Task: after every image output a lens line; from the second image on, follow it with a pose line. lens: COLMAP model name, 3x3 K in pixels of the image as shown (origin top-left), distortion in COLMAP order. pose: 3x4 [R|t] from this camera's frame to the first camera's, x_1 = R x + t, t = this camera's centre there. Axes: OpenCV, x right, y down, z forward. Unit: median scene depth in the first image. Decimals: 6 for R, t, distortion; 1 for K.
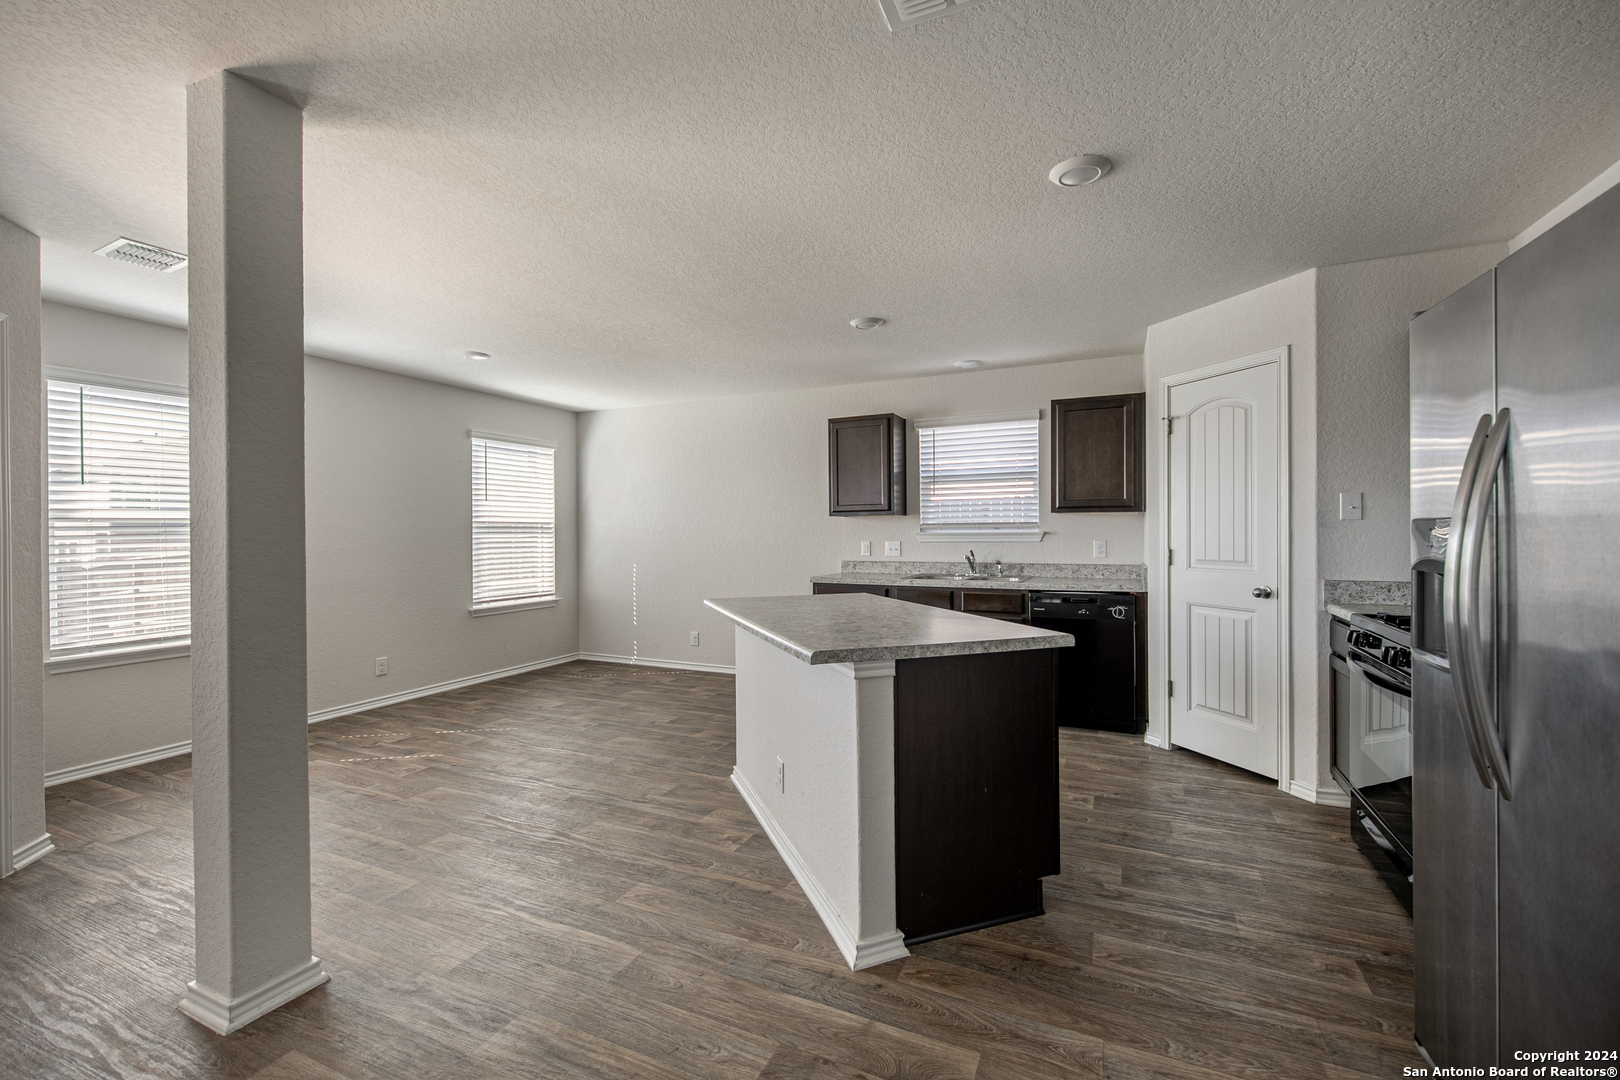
lens RADIAL K [[676.5, 0, 820.6], [0, 676.5, 526.6], [0, 0, 1]] dist [0.001425, 0.000260]
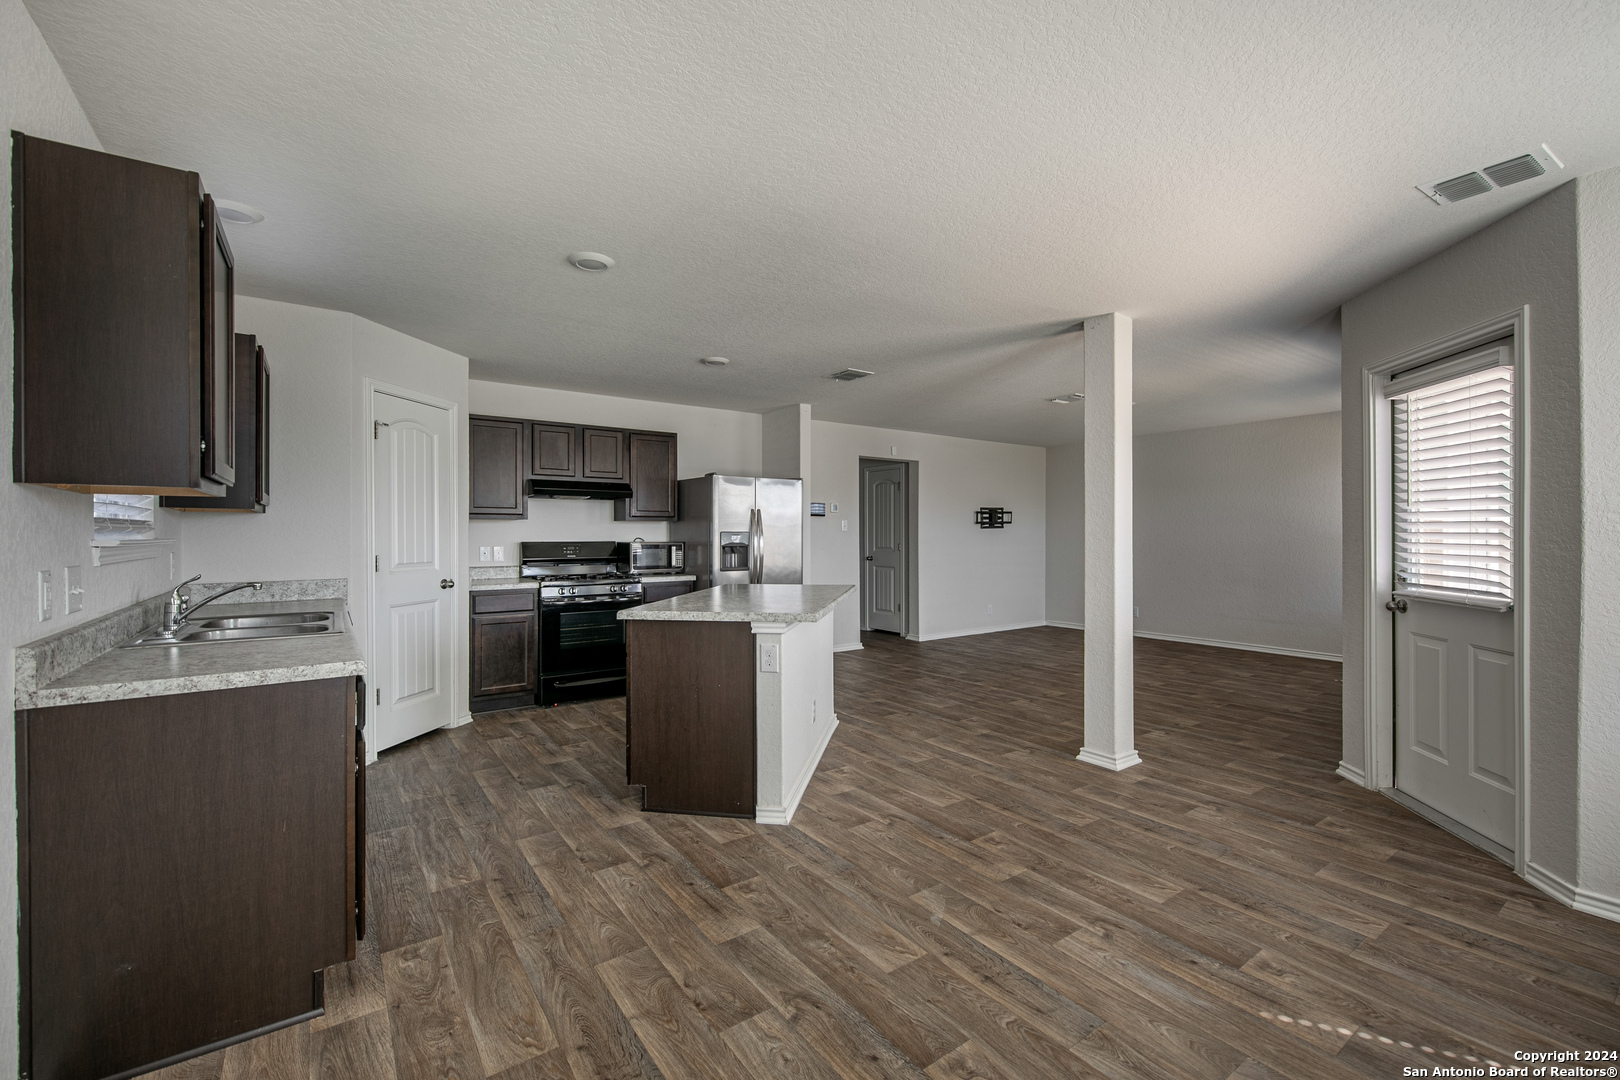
lens RADIAL K [[676.5, 0, 817.3], [0, 676.5, 539.7], [0, 0, 1]] dist [0.001425, 0.000260]
pose [[-0.869404, 0.003661, 0.494088, -0.673206], [0.005989, 0.999977, 0.003129, 0.015517], [-0.494065, 0.005680, -0.869406, 1.980633]]
